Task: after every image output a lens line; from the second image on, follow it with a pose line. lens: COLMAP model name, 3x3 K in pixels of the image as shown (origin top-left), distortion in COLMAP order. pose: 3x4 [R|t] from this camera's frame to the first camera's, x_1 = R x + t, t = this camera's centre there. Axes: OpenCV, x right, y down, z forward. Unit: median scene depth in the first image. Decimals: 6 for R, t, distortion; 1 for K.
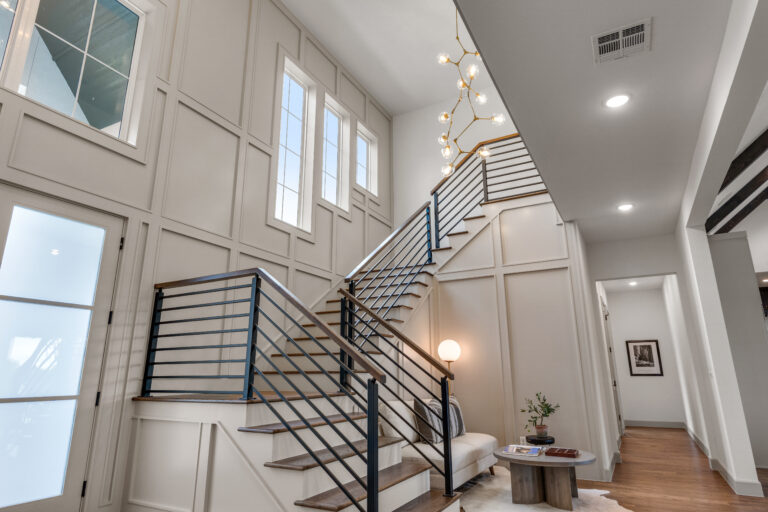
lens RADIAL K [[441.0, 0, 389.0], [0, 441.0, 255.8], [0, 0, 1]] dist [-0.000427, 0.000034]
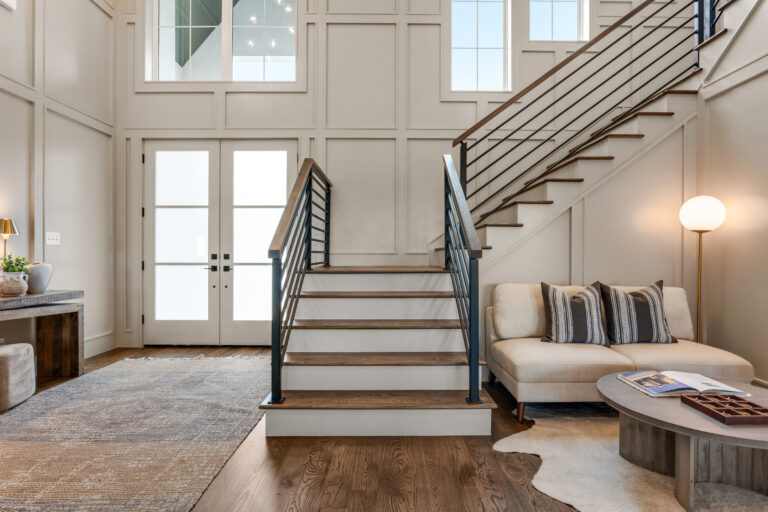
lens RADIAL K [[407.2, 0, 384.8], [0, 407.2, 257.0], [0, 0, 1]] dist [-0.024517, 0.012260]
pose [[0.482745, 0.012954, -0.875665, 0.580599], [0.220568, 0.965860, 0.135885, 0.143054], [0.847530, -0.258742, 0.463407, 0.512895]]
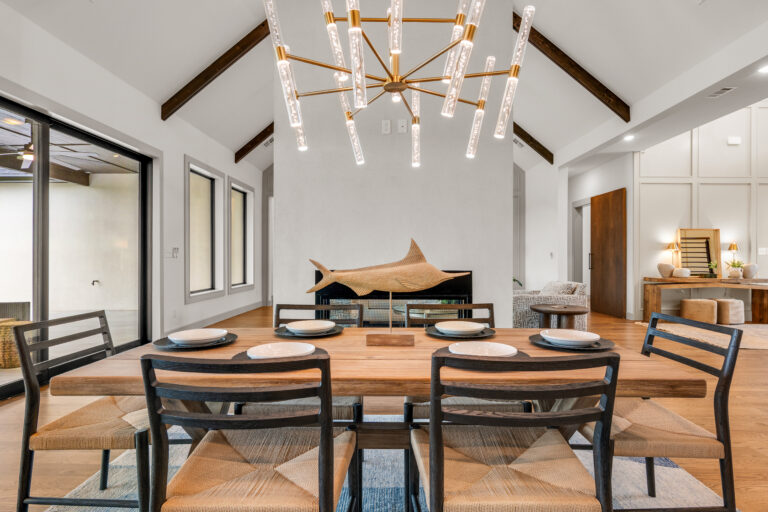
lens RADIAL K [[407.2, 0, 384.8], [0, 407.2, 257.0], [0, 0, 1]] dist [-0.024517, 0.012260]
pose [[-0.884818, 0.000118, -0.465937, 1.658258], [0.120493, 0.966042, -0.228572, 0.284645], [0.450088, -0.258386, -0.854785, 1.052314]]
